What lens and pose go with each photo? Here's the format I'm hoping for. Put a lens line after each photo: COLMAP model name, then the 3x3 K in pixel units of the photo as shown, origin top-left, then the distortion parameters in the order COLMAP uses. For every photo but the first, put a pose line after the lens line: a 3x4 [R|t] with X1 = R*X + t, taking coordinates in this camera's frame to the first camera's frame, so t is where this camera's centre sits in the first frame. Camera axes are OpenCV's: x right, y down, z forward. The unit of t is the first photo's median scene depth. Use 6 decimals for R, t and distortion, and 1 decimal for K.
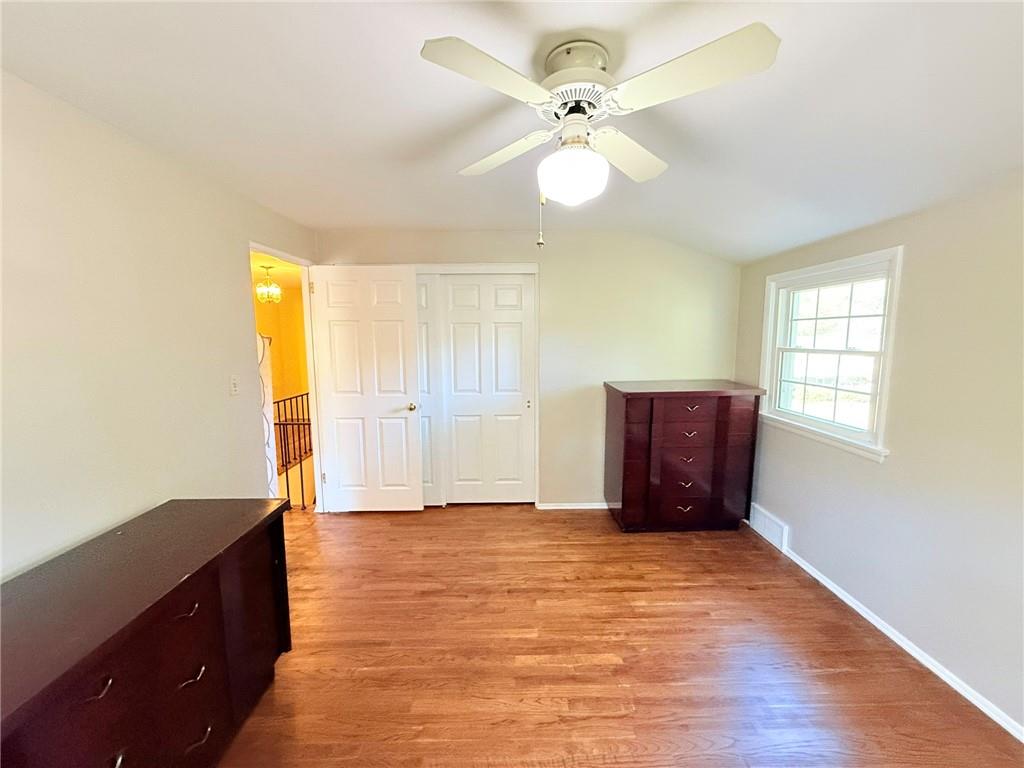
lens RADIAL K [[406.8, 0, 513.3], [0, 406.8, 383.4], [0, 0, 1]] dist [0.019566, -0.000101]
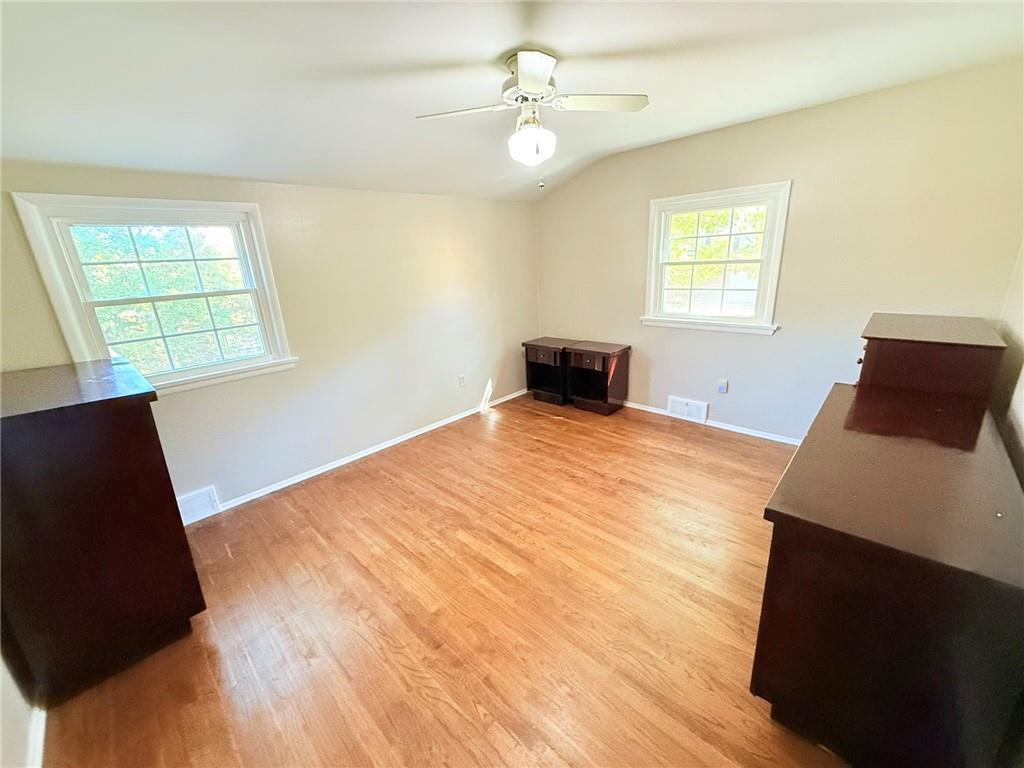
lens RADIAL K [[406.8, 0, 513.3], [0, 406.8, 383.4], [0, 0, 1]] dist [0.019566, -0.000101]
pose [[-0.707469, -0.160503, 0.688278, -0.590491], [0.139678, 0.922908, 0.358790, -0.150339], [-0.692804, 0.349970, -0.630511, 1.398004]]
